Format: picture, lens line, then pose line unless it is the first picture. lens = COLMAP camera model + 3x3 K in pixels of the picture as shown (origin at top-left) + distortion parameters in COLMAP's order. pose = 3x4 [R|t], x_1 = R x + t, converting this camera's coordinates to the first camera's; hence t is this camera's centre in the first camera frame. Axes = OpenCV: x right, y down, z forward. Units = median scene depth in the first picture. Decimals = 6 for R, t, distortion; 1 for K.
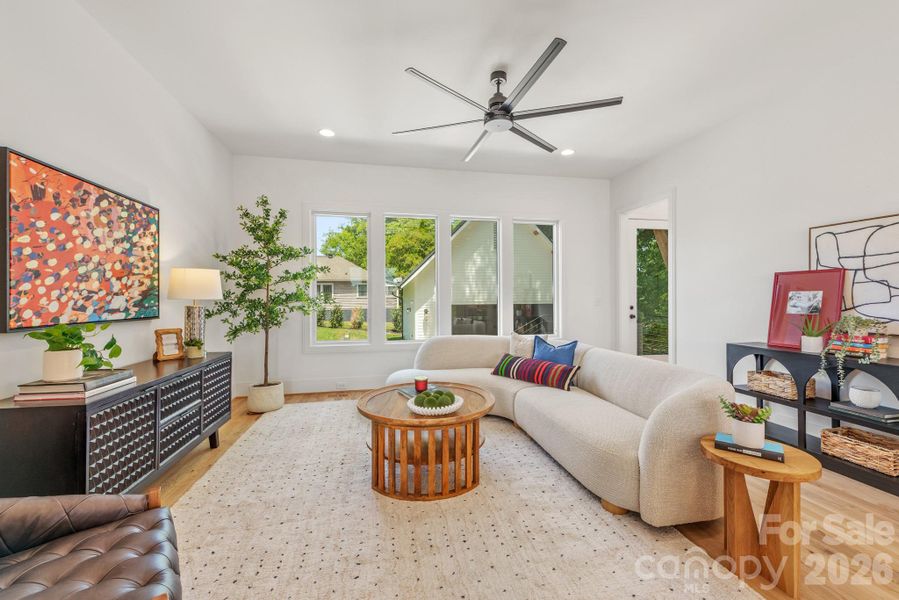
lens RADIAL K [[365.0, 0, 451.3], [0, 365.0, 296.3], [0, 0, 1]] dist [-0.007444, -0.000231]
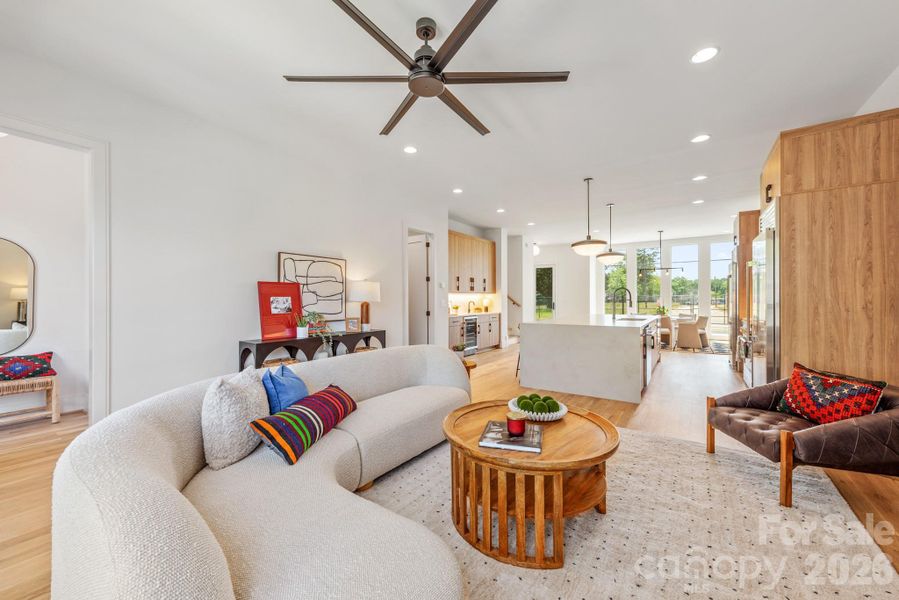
lens RADIAL K [[351.5, 0, 451.6], [0, 351.5, 298.7], [0, 0, 1]] dist [0.011053, -0.003068]
pose [[-0.694953, 0.007941, 0.719012, -0.494322], [0.006828, 0.999967, -0.004444, 0.003741], [-0.719023, 0.001821, -0.694984, 1.587376]]
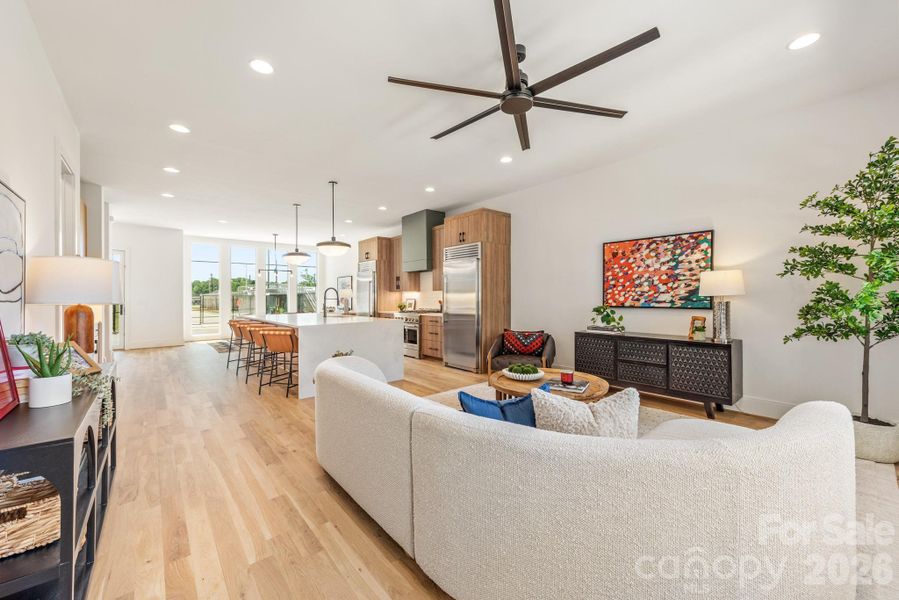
lens RADIAL K [[351.5, 0, 458.3], [0, 351.5, 295.7], [0, 0, 1]] dist [0.011053, -0.003068]
pose [[-0.866907, 0.010766, -0.498354, 0.736019], [0.012874, 0.999917, -0.000793, -0.002539], [0.498304, -0.007103, -0.866973, 1.778884]]
